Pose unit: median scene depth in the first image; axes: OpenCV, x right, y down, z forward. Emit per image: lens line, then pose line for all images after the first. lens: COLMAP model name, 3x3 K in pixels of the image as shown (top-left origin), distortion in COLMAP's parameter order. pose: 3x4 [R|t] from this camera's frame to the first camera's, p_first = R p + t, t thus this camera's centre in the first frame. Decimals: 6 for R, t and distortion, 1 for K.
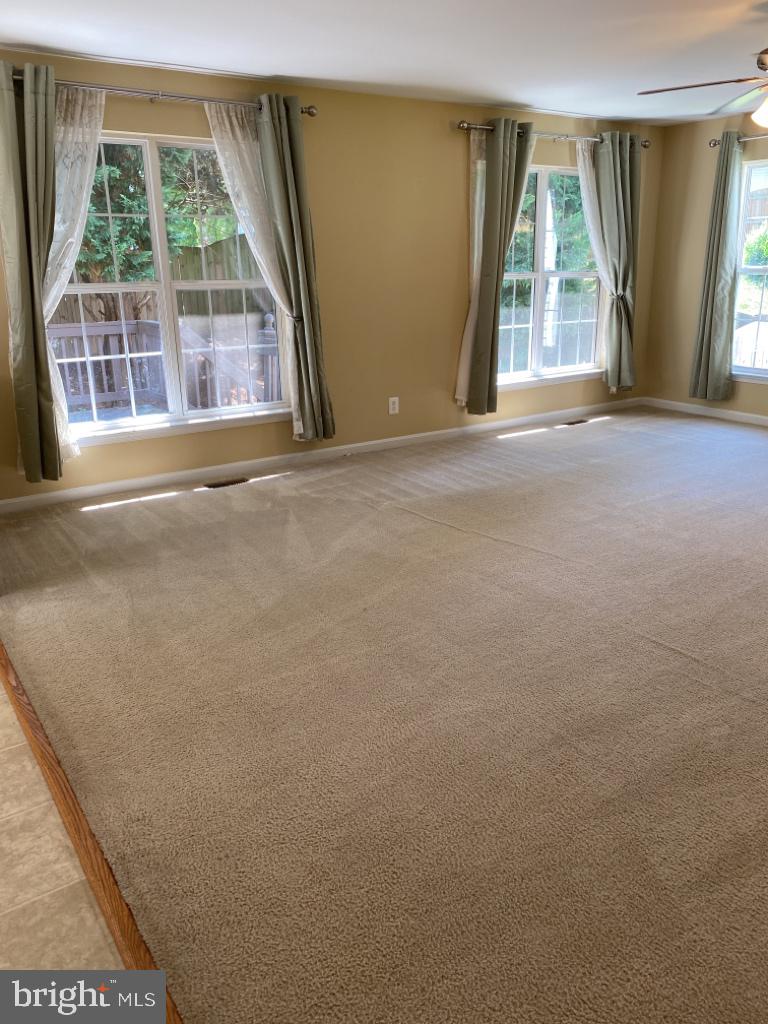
lens RADIAL K [[777.2, 0, 392.6], [0, 777.2, 500.4], [0, 0, 1]] dist [0.043861, -0.050553]
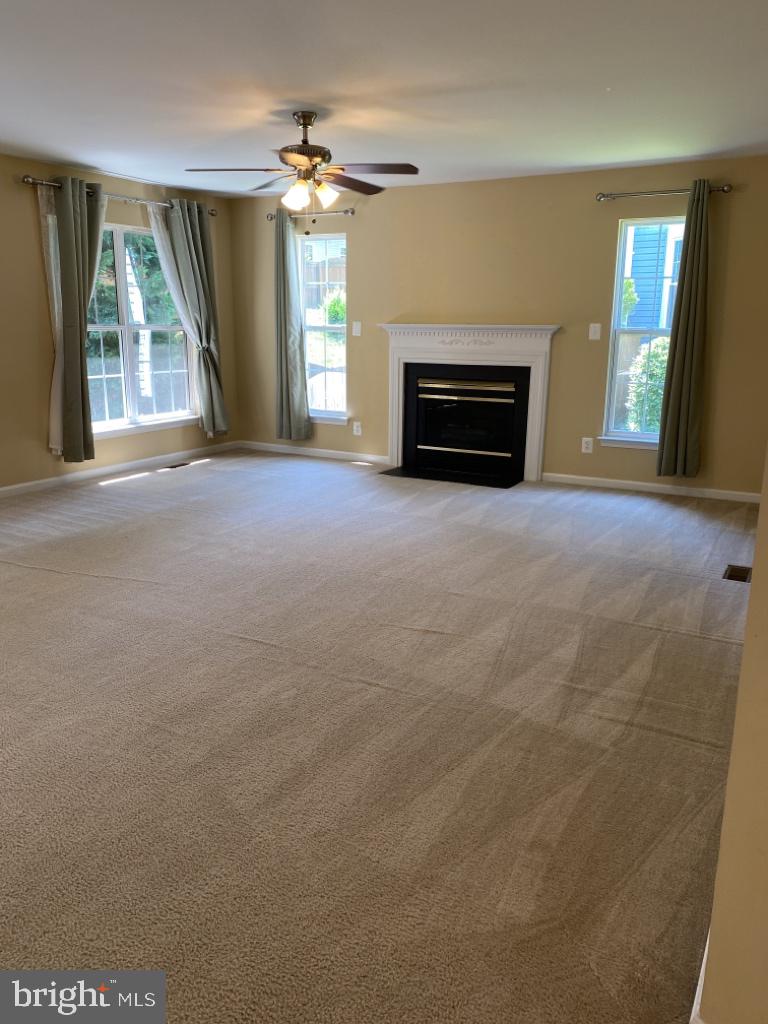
lens RADIAL K [[777.2, 0, 382.6], [0, 777.2, 509.8], [0, 0, 1]] dist [0.043861, -0.050553]
pose [[0.893262, -0.087386, 0.440962, 0.014683], [0.111849, 0.993280, -0.029734, 0.024956], [-0.435400, 0.075882, 0.897033, -0.073198]]
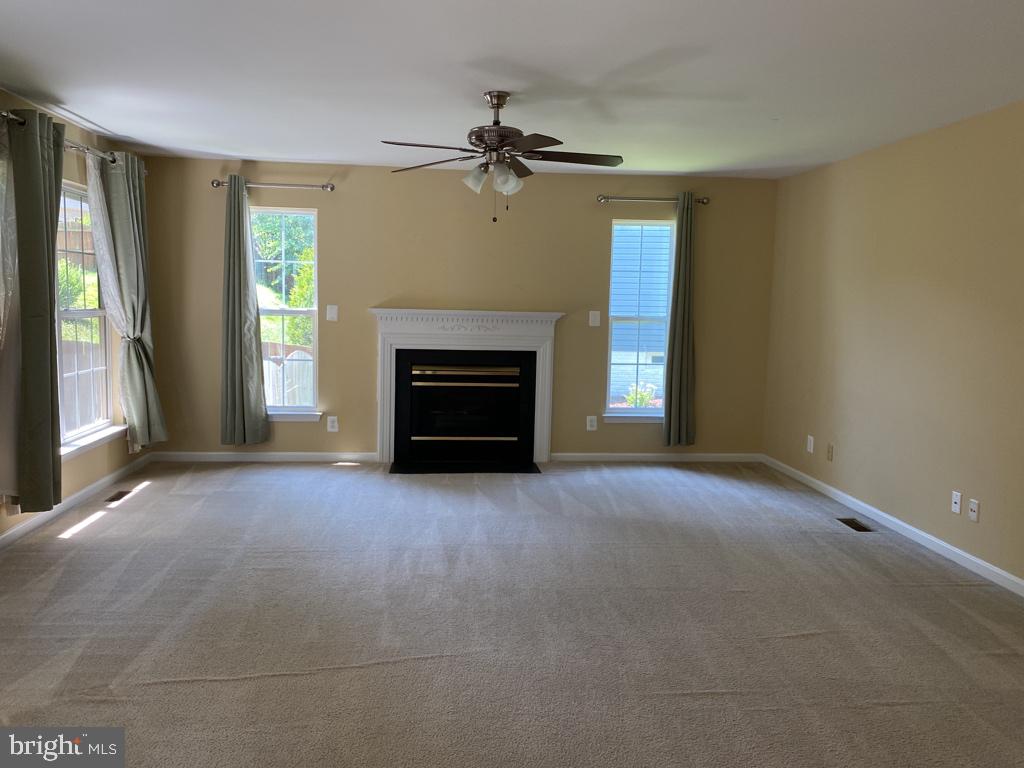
lens RADIAL K [[777.2, 0, 507.7], [0, 777.2, 377.8], [0, 0, 1]] dist [0.043861, -0.050553]
pose [[0.488588, -0.067593, 0.869893, -0.297276], [0.228725, 0.972051, -0.052935, -0.100901], [-0.842002, 0.224830, 0.490392, 0.312883]]
